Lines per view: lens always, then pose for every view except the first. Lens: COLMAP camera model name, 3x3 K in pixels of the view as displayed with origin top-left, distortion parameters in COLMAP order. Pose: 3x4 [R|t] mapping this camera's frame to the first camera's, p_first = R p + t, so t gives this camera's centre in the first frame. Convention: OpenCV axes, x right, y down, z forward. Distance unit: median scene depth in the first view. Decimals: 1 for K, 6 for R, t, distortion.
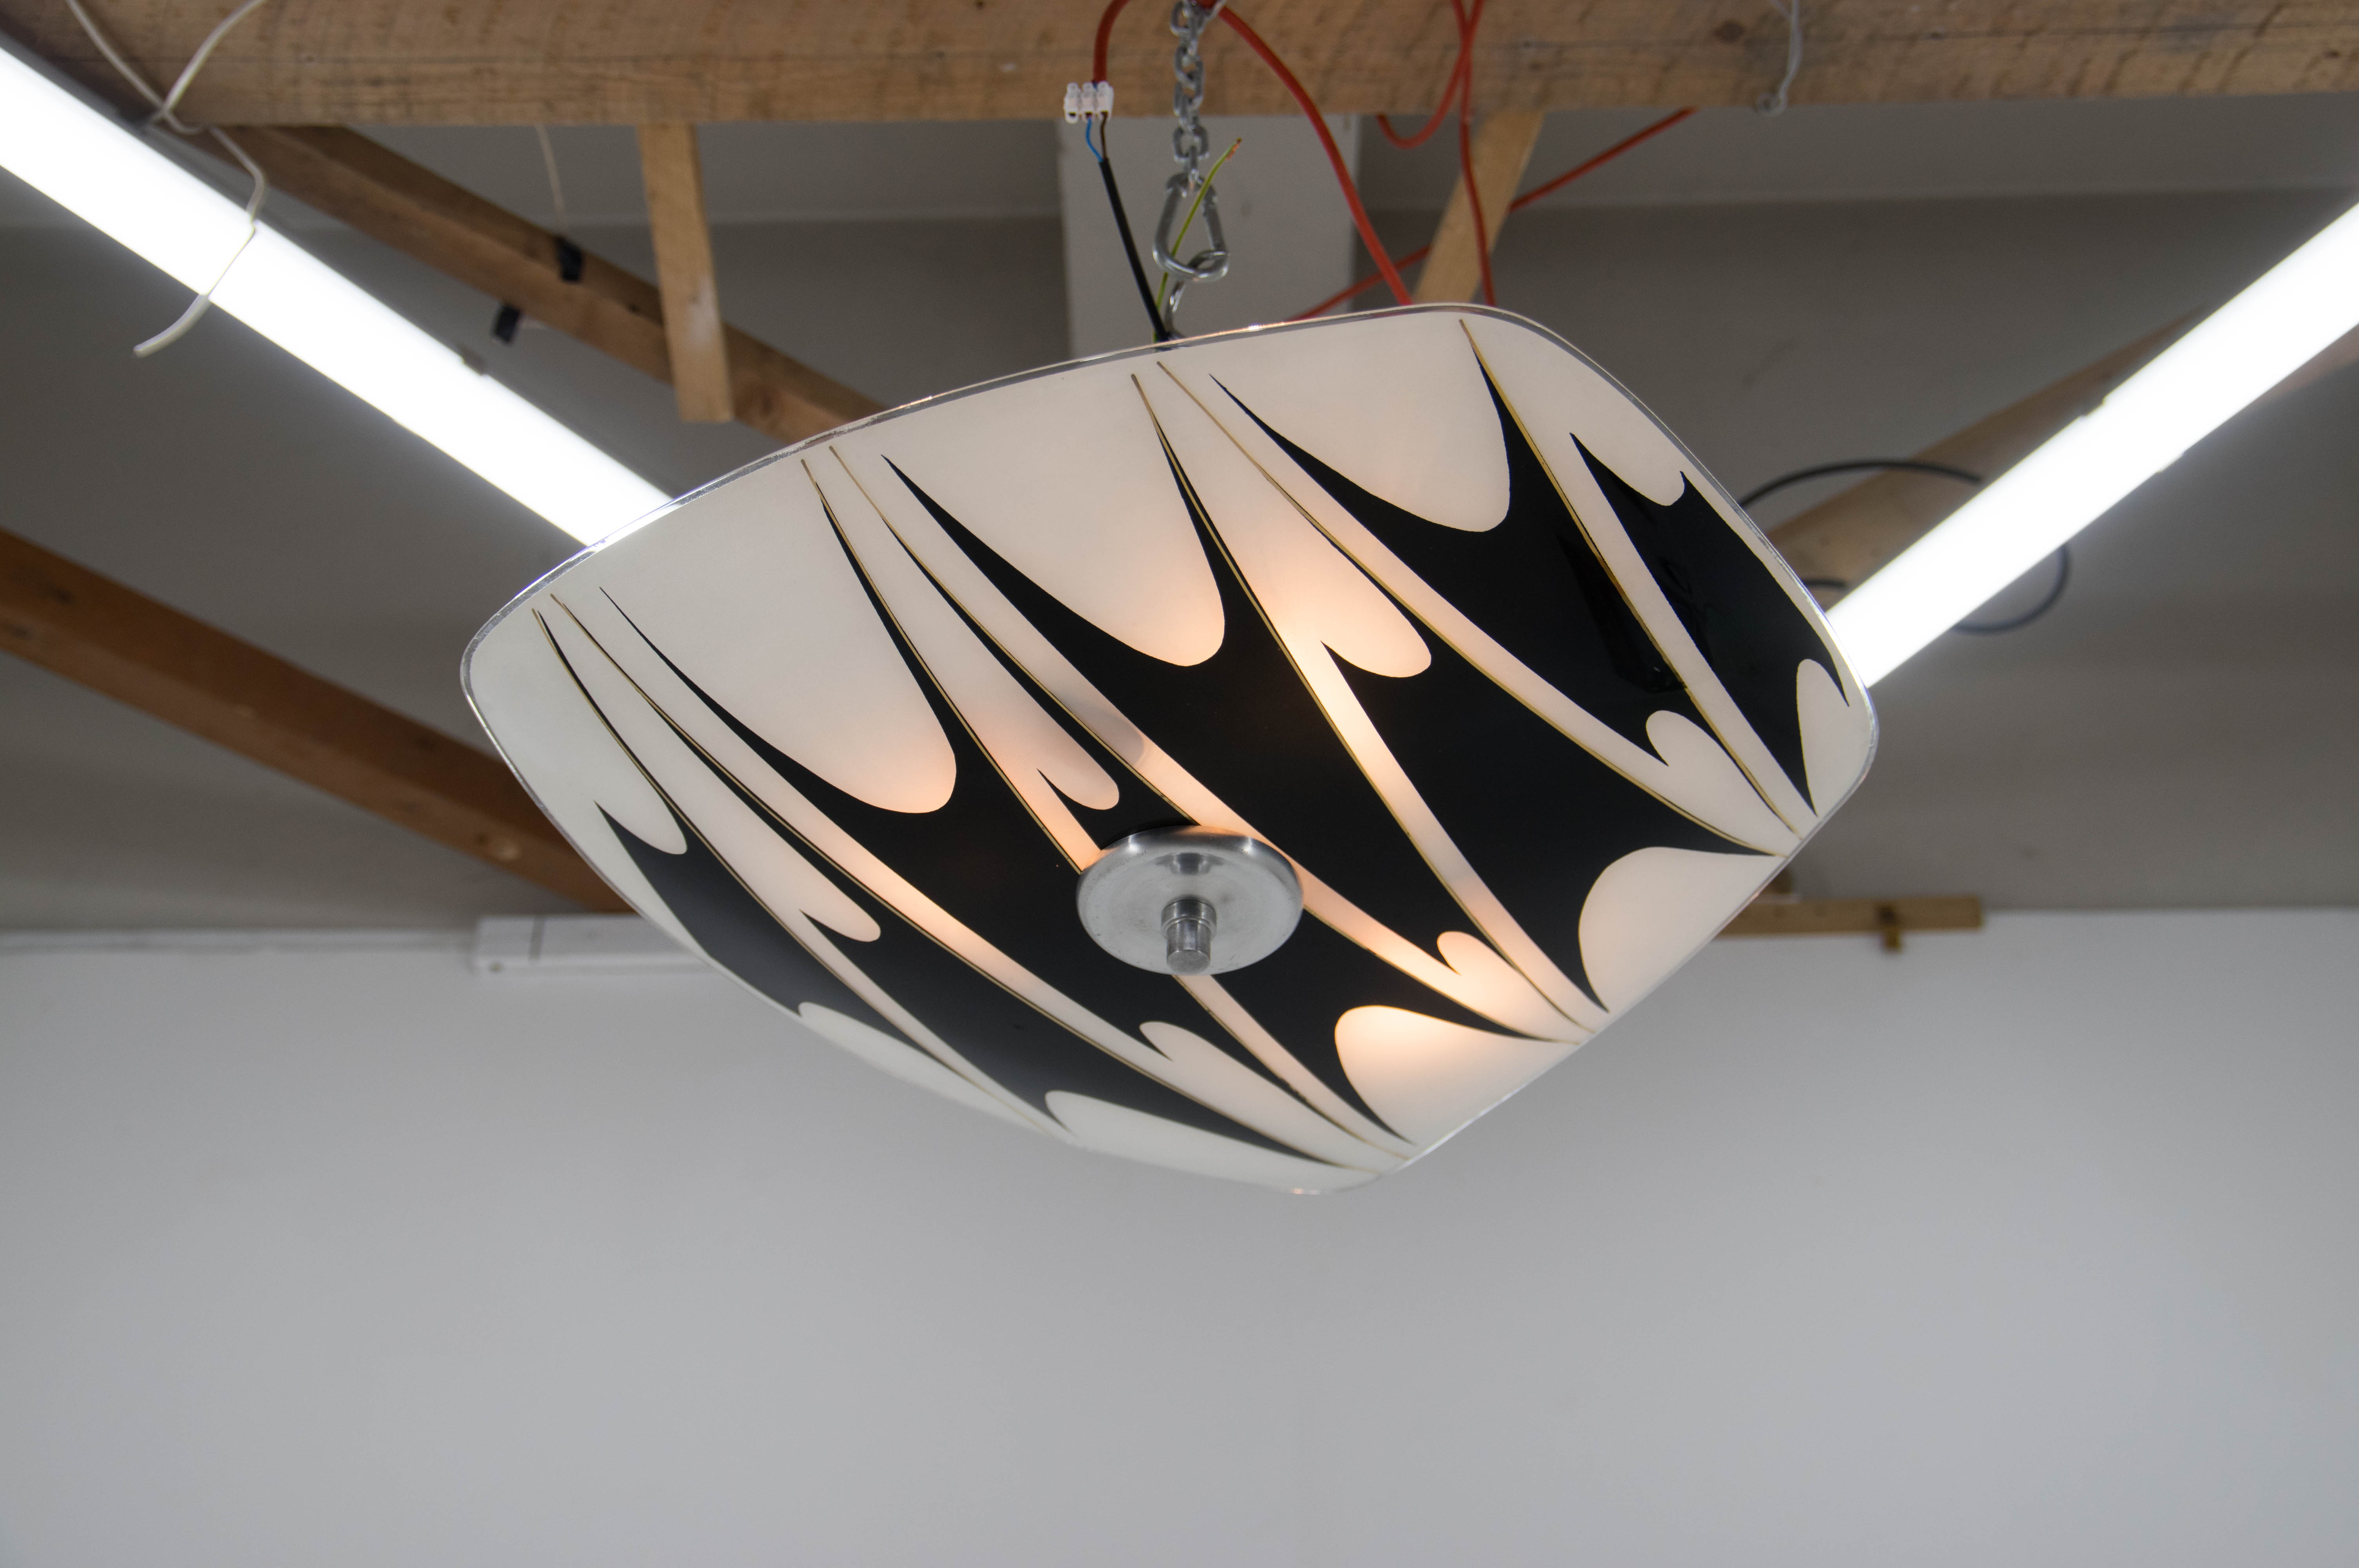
lens RADIAL K [[2740.5, 0, 1179.5], [0, 2740.5, 784.0], [0, 0, 1]] dist [0.016904, 0.072925]
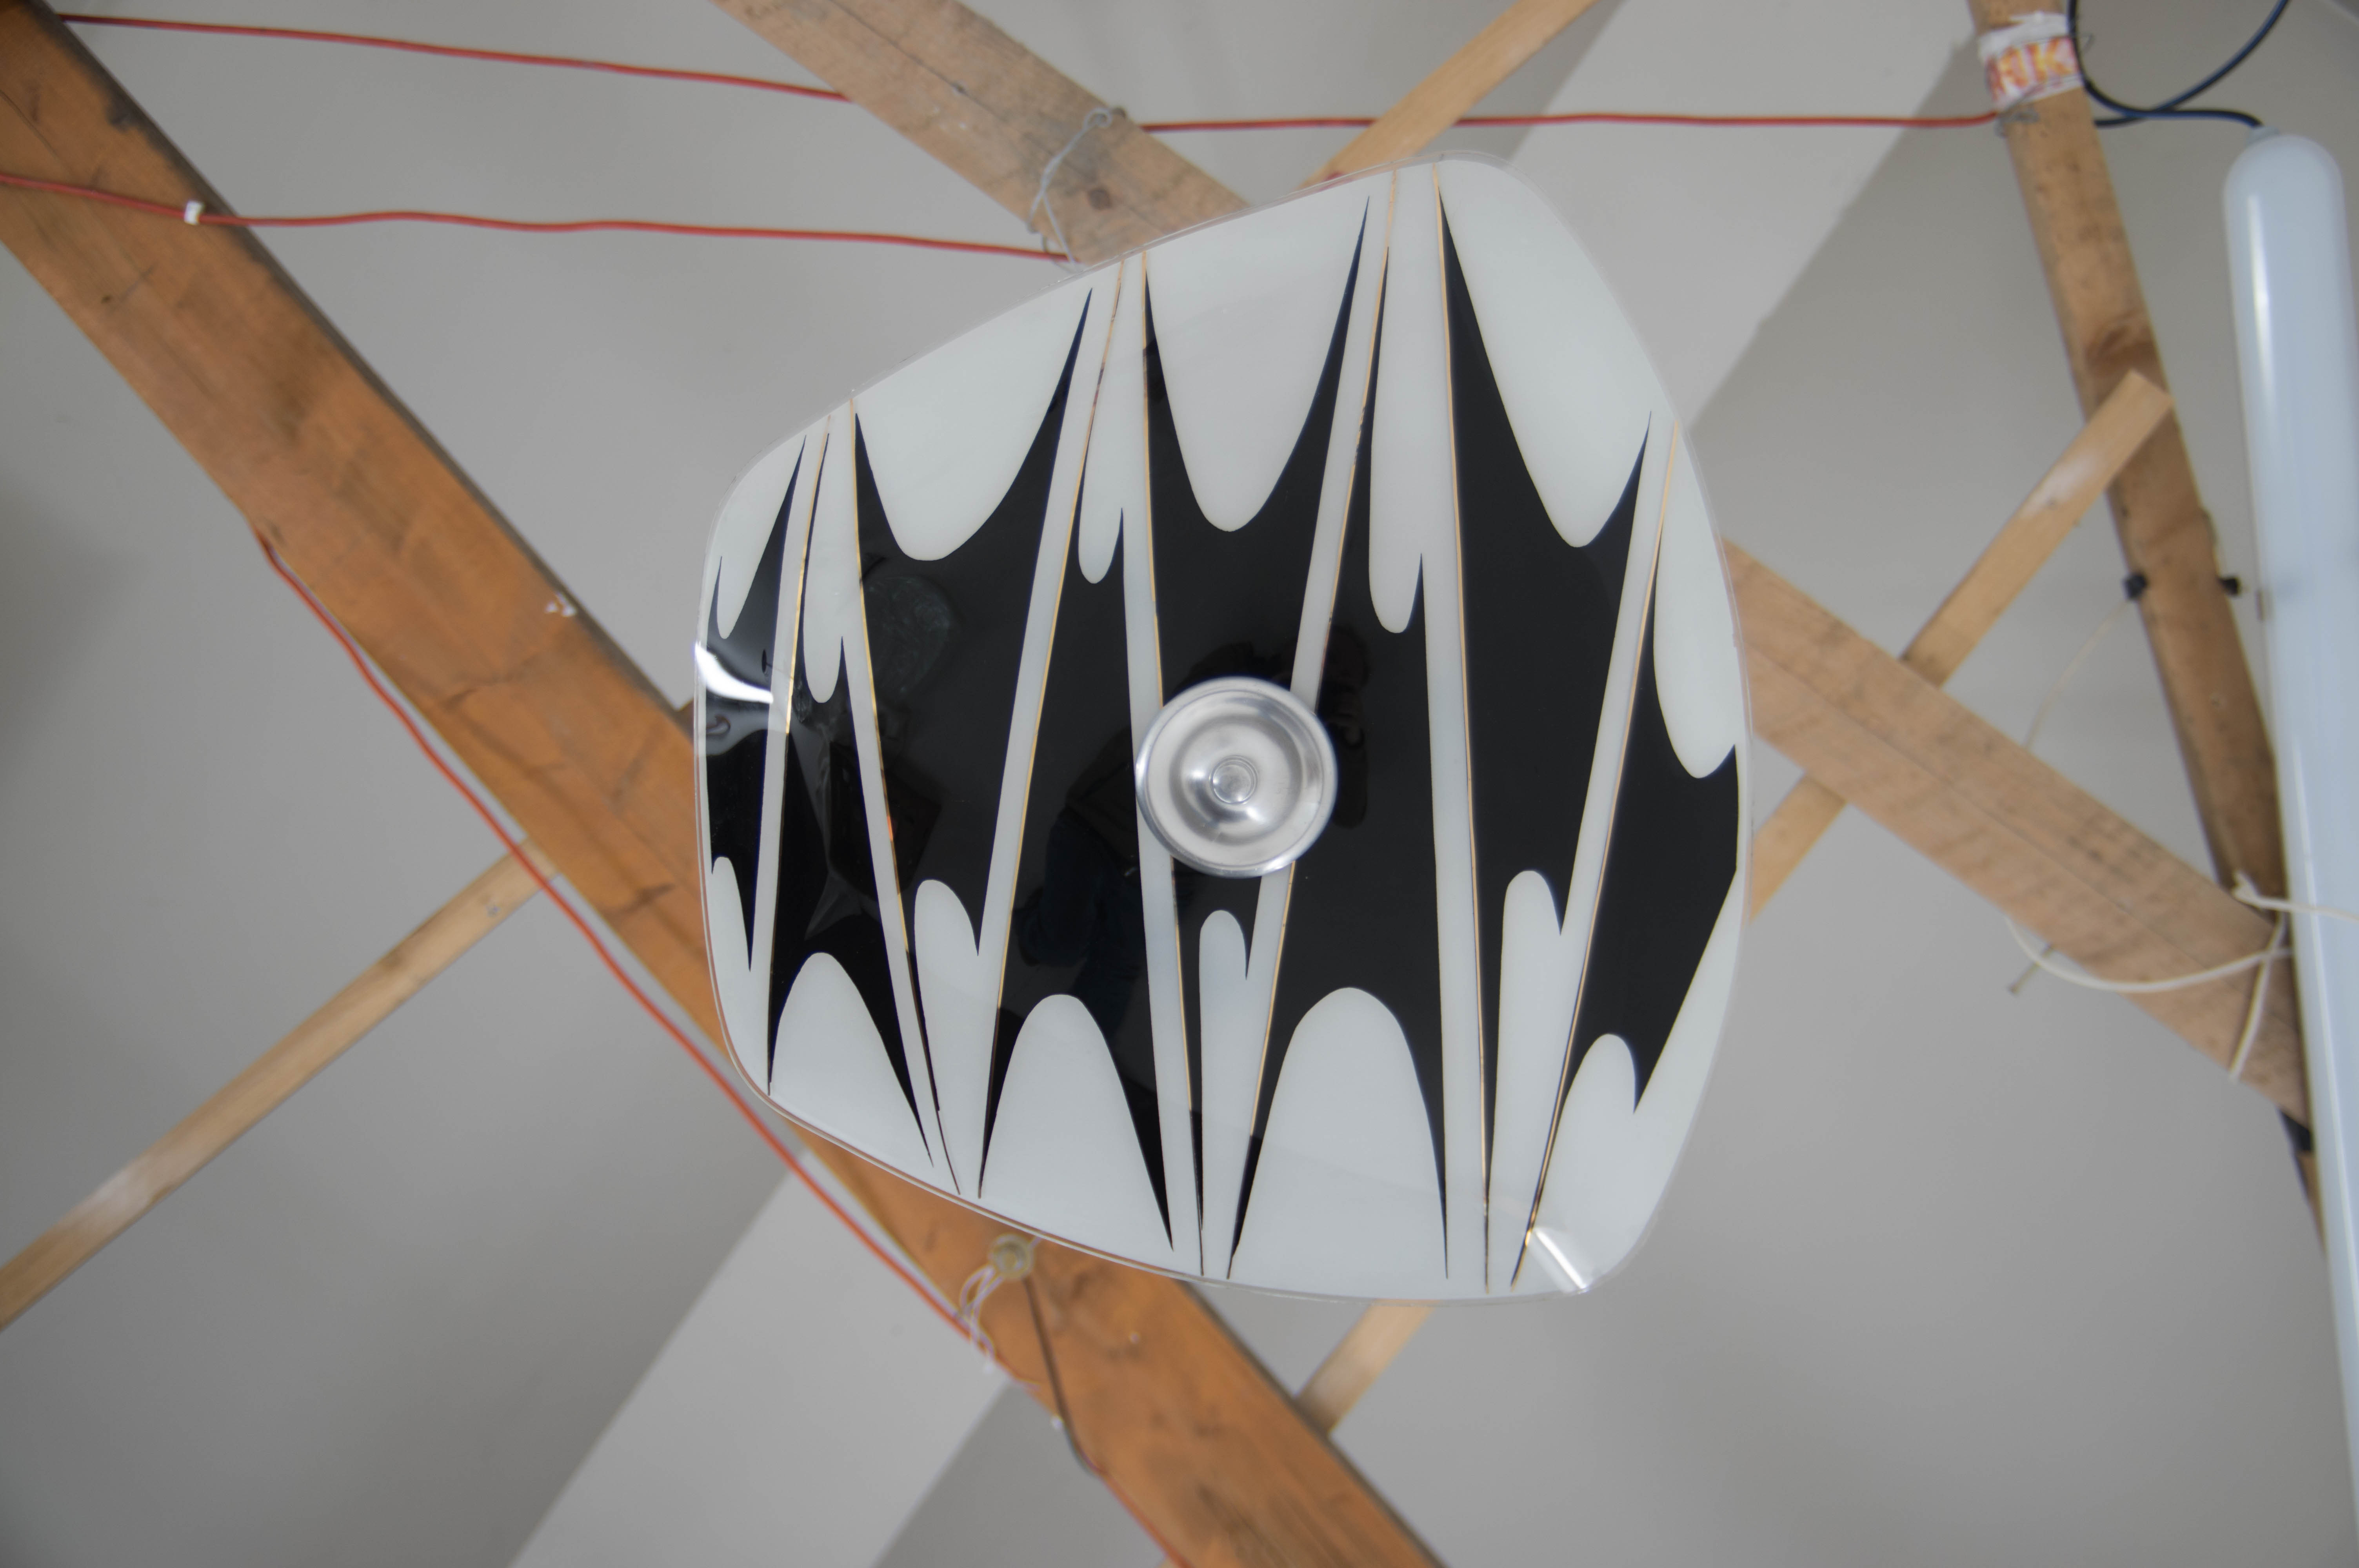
lens RADIAL K [[2740.5, 0, 1179.5], [0, 2740.5, 784.0], [0, 0, 1]] dist [0.016904, 0.072925]
pose [[-0.807244, -0.589253, 0.033733, -0.018350], [0.271326, -0.421245, -0.865410, 1.010126], [0.524155, -0.689445, 0.499927, 0.429123]]
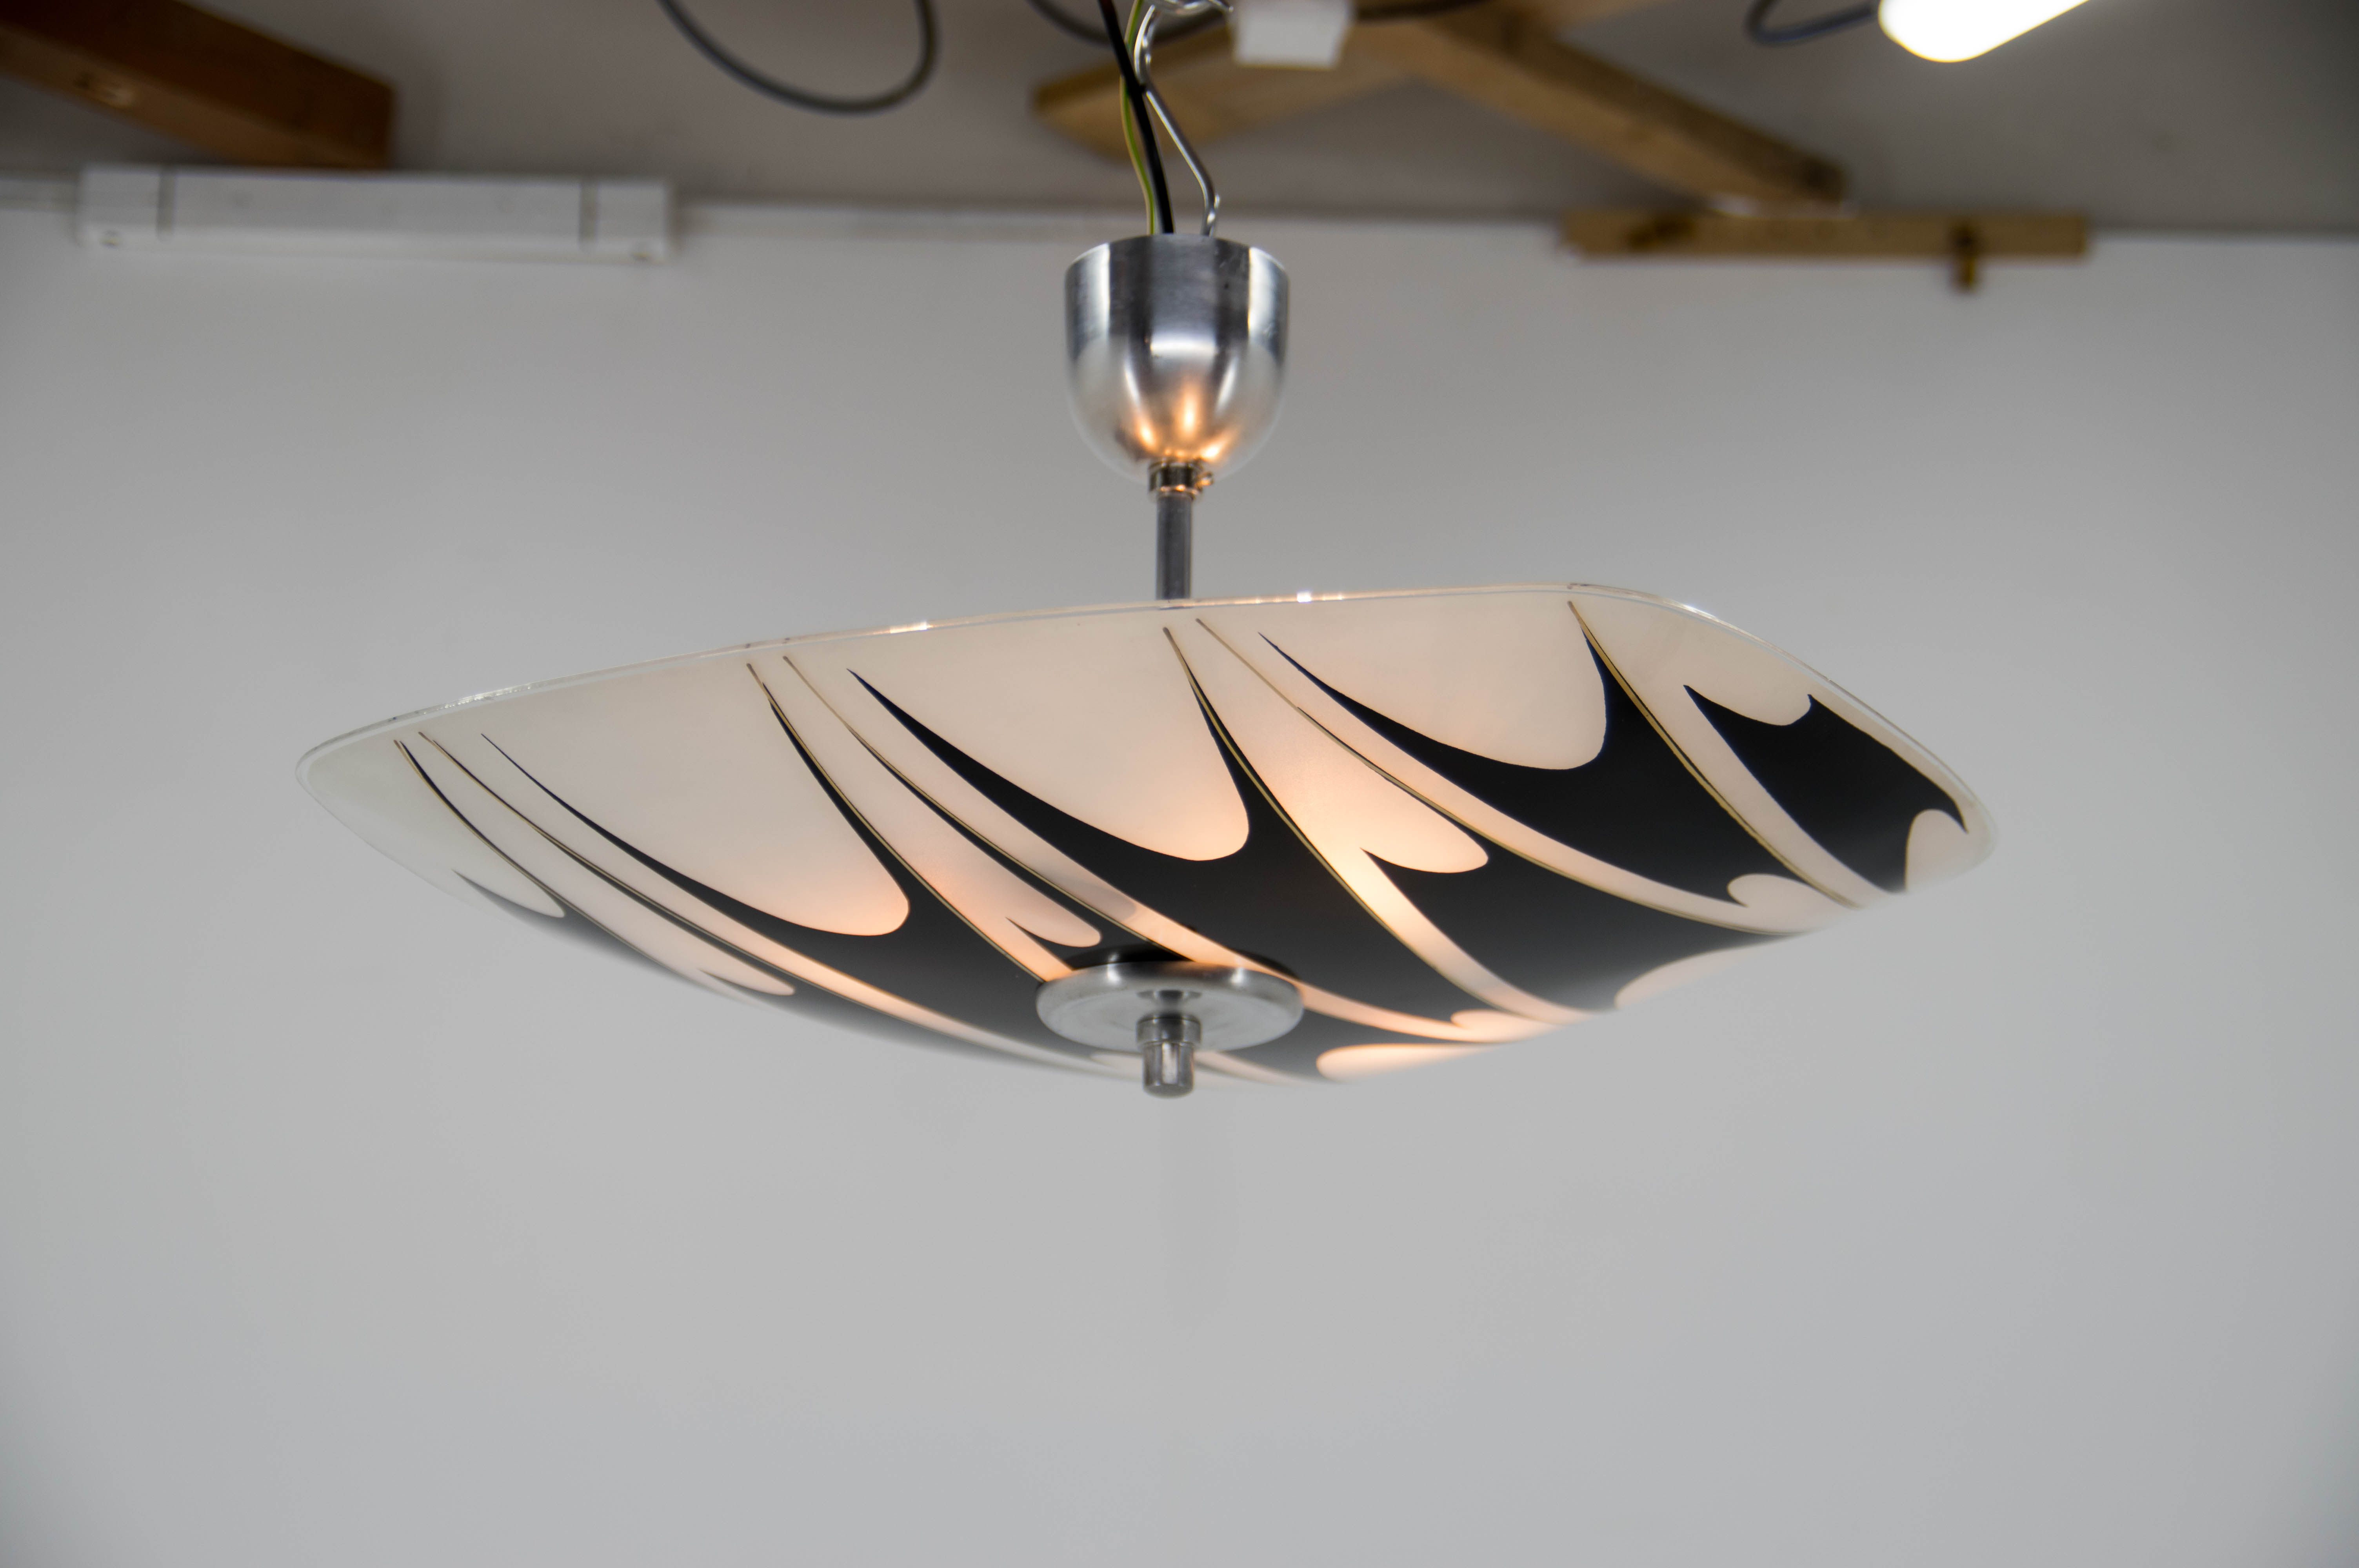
lens RADIAL K [[3768.1, 0, 1179.5], [0, 3768.1, 784.0], [0, 0, 1]] dist [0.090155, 0.066452]
pose [[0.996800, 0.031373, 0.073528, -0.081150], [-0.055640, 0.932703, 0.356328, -0.436571], [-0.057401, -0.359279, 0.931463, -0.056887]]
